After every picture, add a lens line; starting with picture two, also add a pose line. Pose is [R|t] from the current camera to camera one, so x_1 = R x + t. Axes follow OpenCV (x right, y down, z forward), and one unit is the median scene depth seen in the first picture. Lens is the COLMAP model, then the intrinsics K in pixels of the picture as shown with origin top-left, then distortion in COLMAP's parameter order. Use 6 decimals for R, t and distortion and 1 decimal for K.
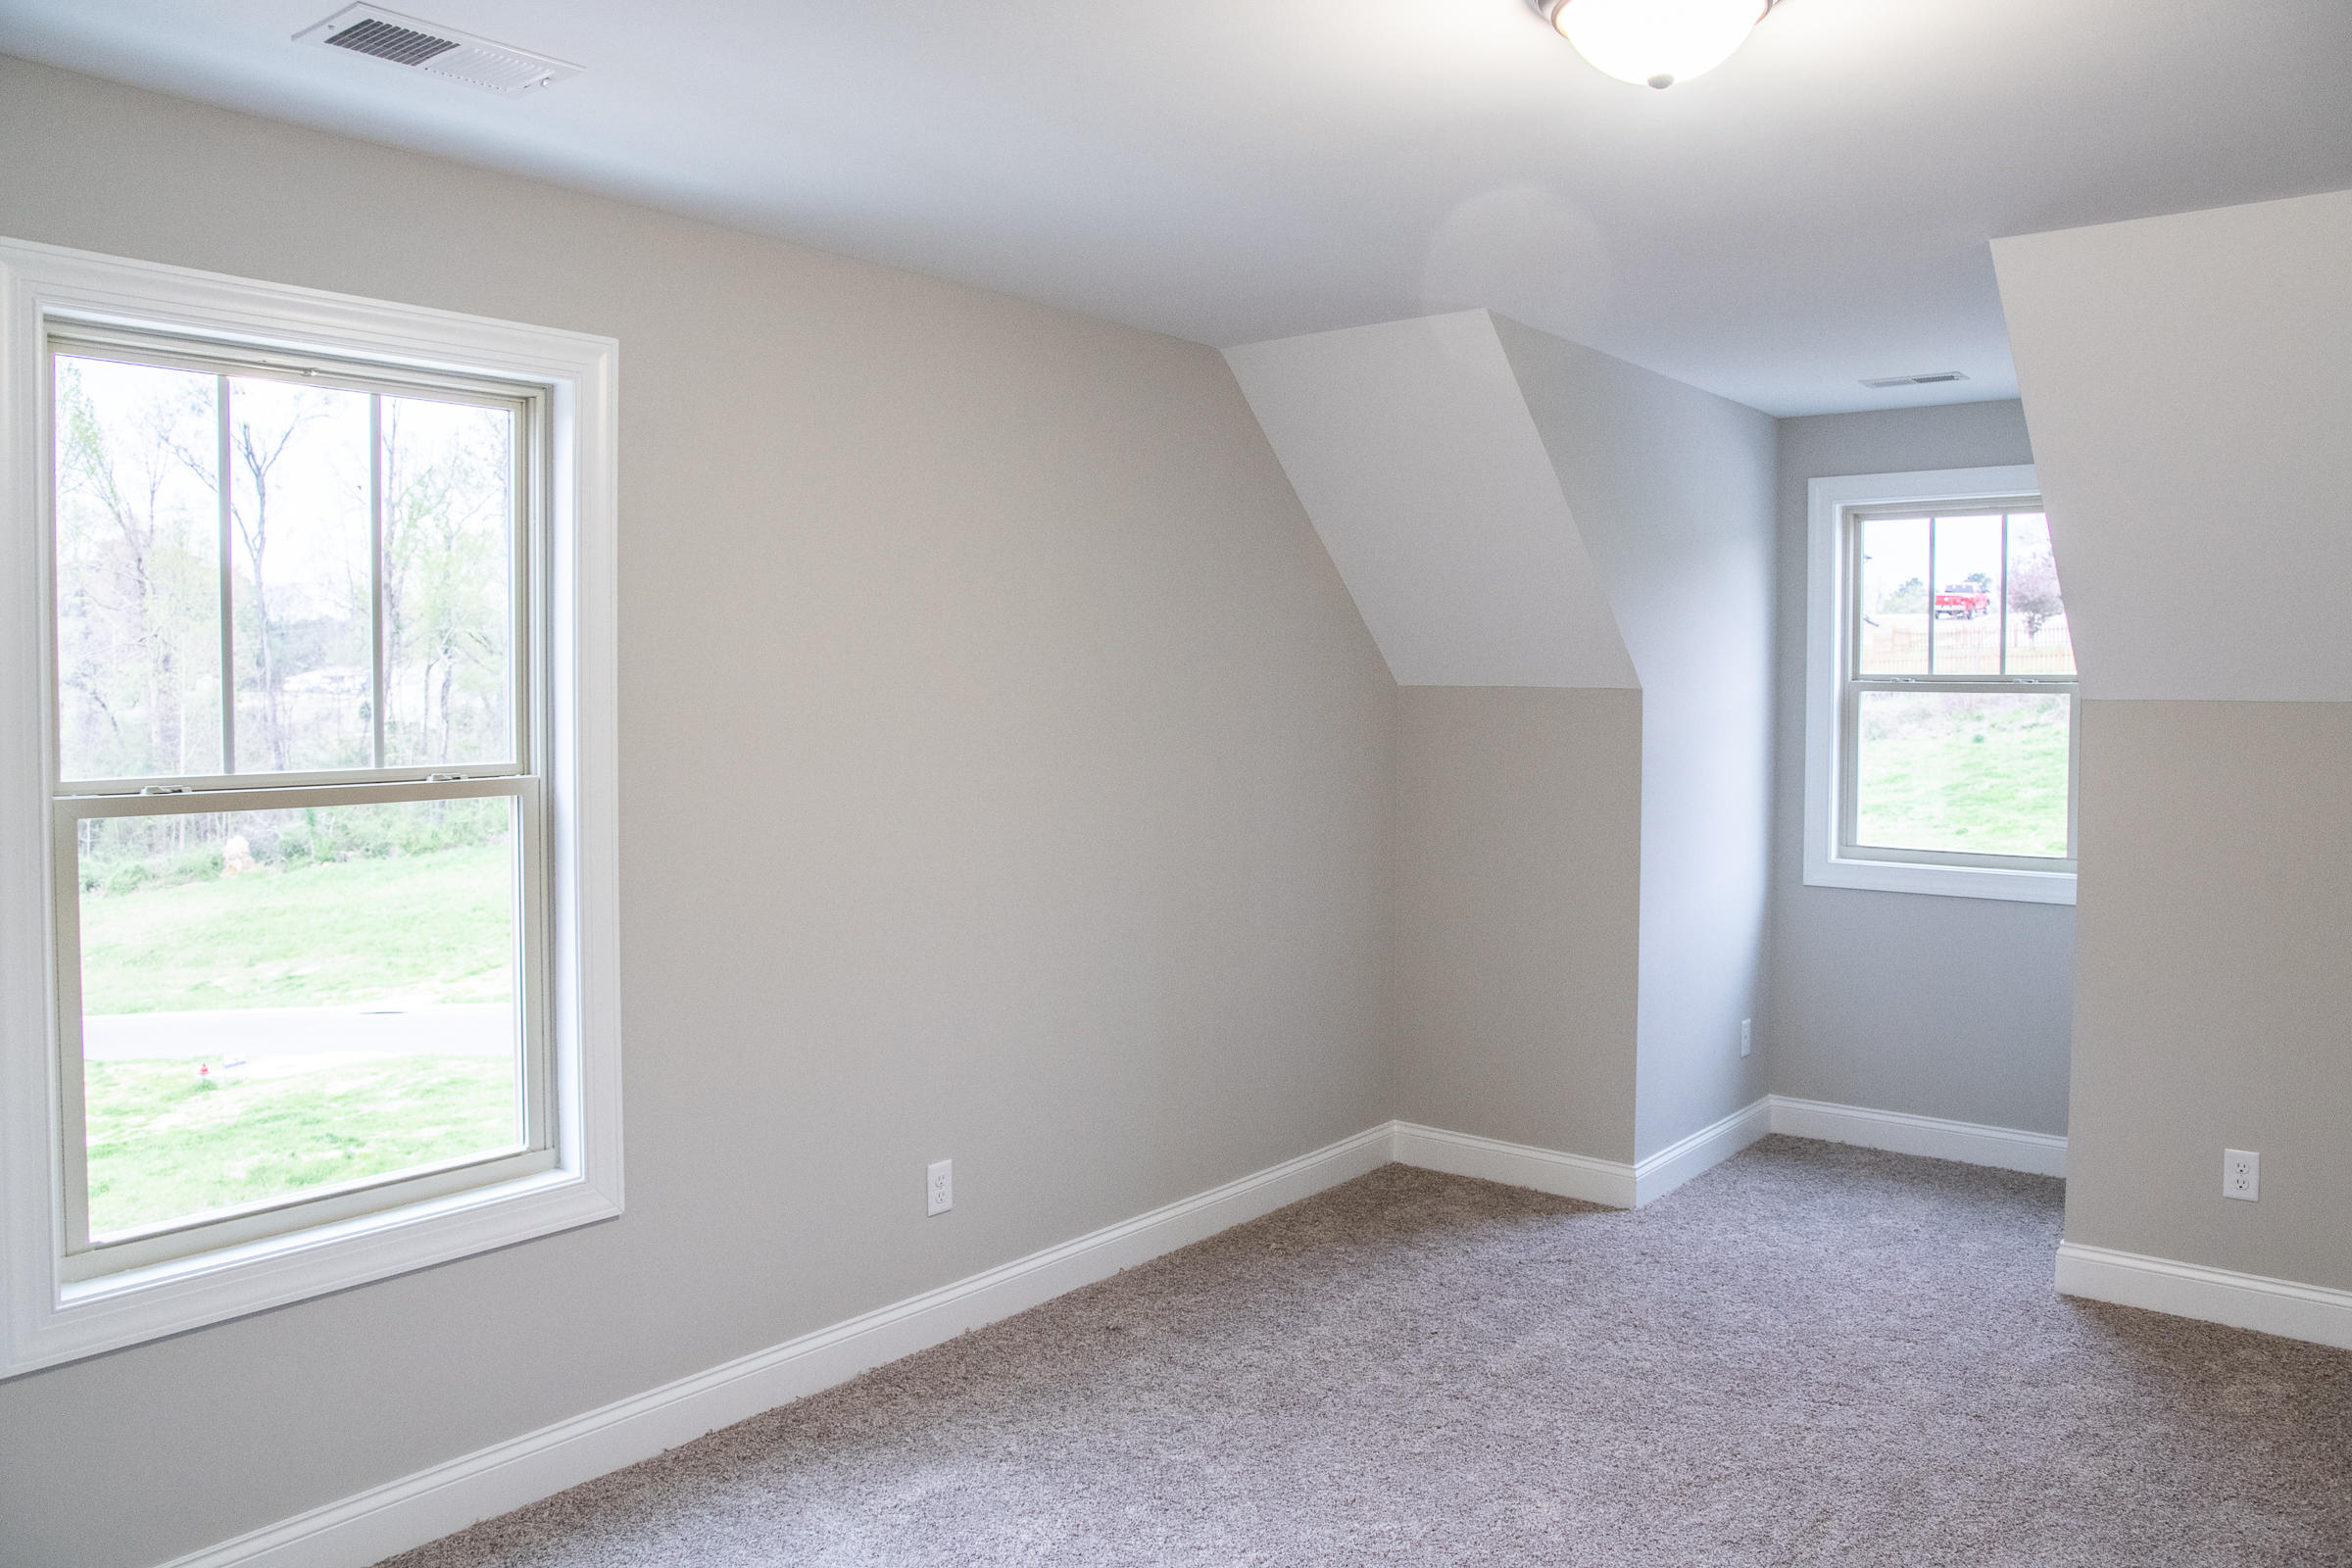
lens RADIAL K [[1625.8, 0, 1161.0], [0, 1625.8, 782.0], [0, 0, 1]] dist [-0.002181, -0.003260]
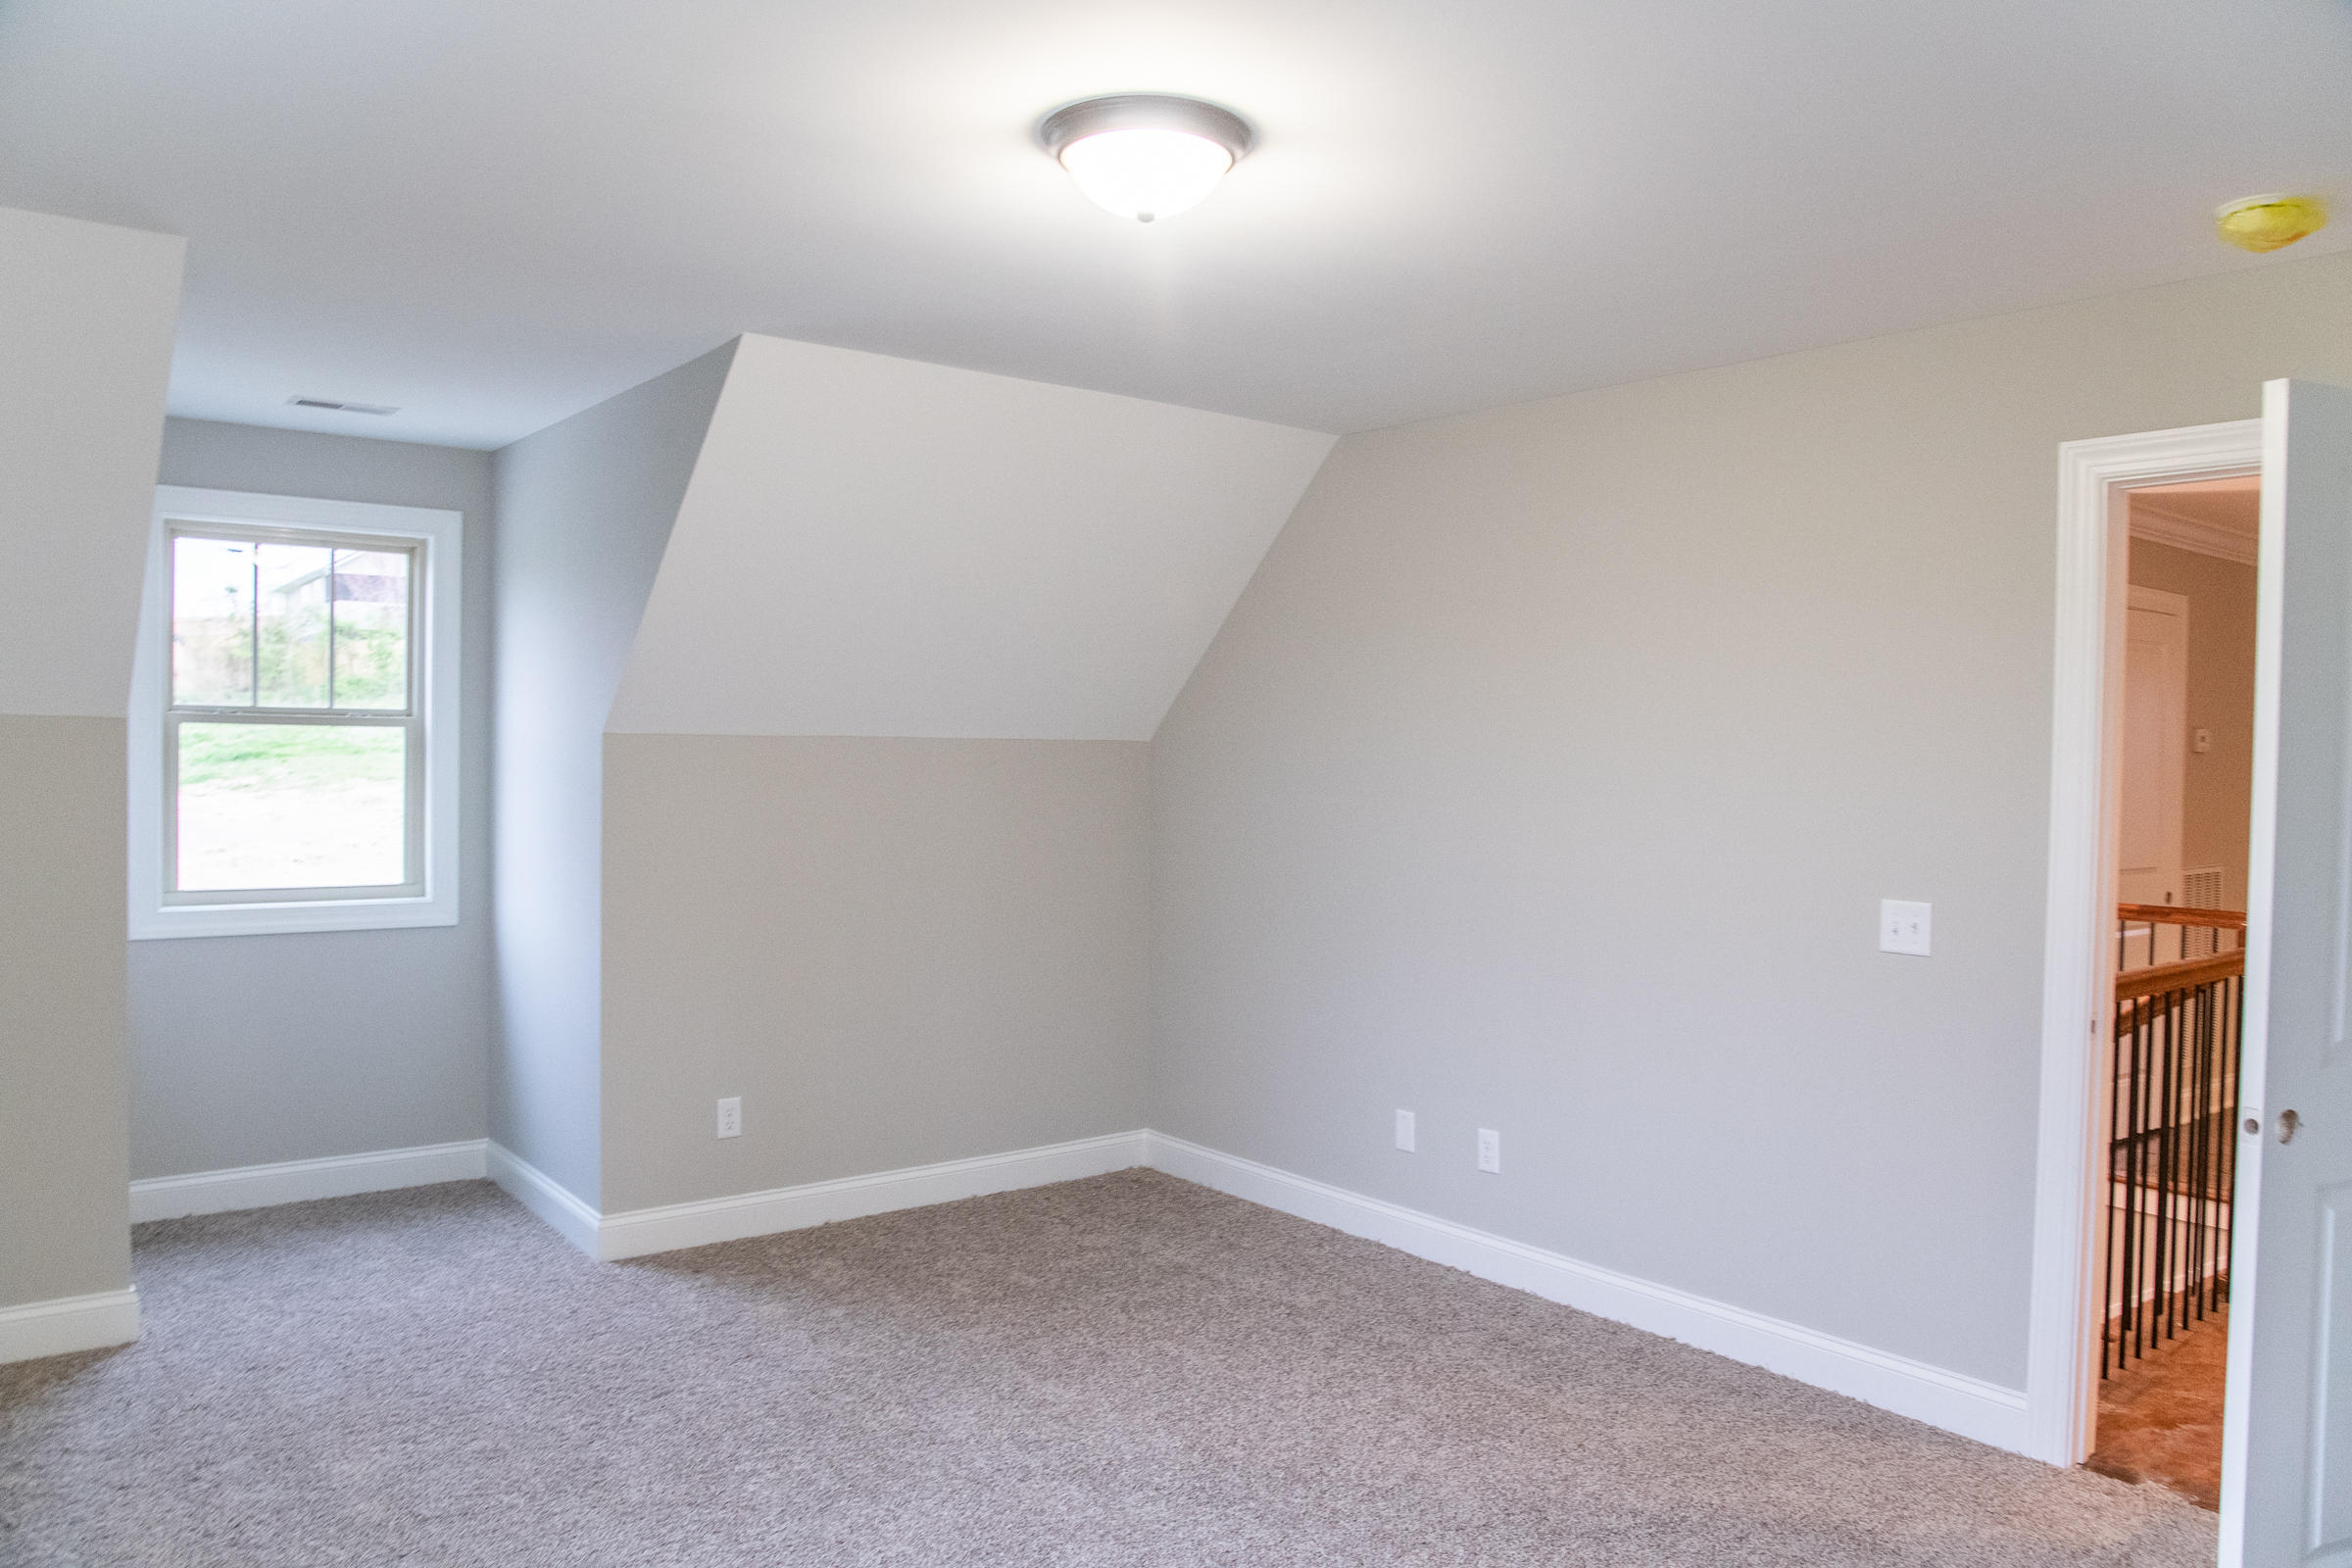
lens RADIAL K [[1625.8, 0, 1168.9], [0, 1625.8, 791.2], [0, 0, 1]] dist [-0.002181, -0.003260]
pose [[0.309943, -0.026982, 0.950372, -0.327412], [0.036492, 0.999198, 0.016467, -0.013738], [-0.950054, 0.029577, 0.310680, 0.225191]]
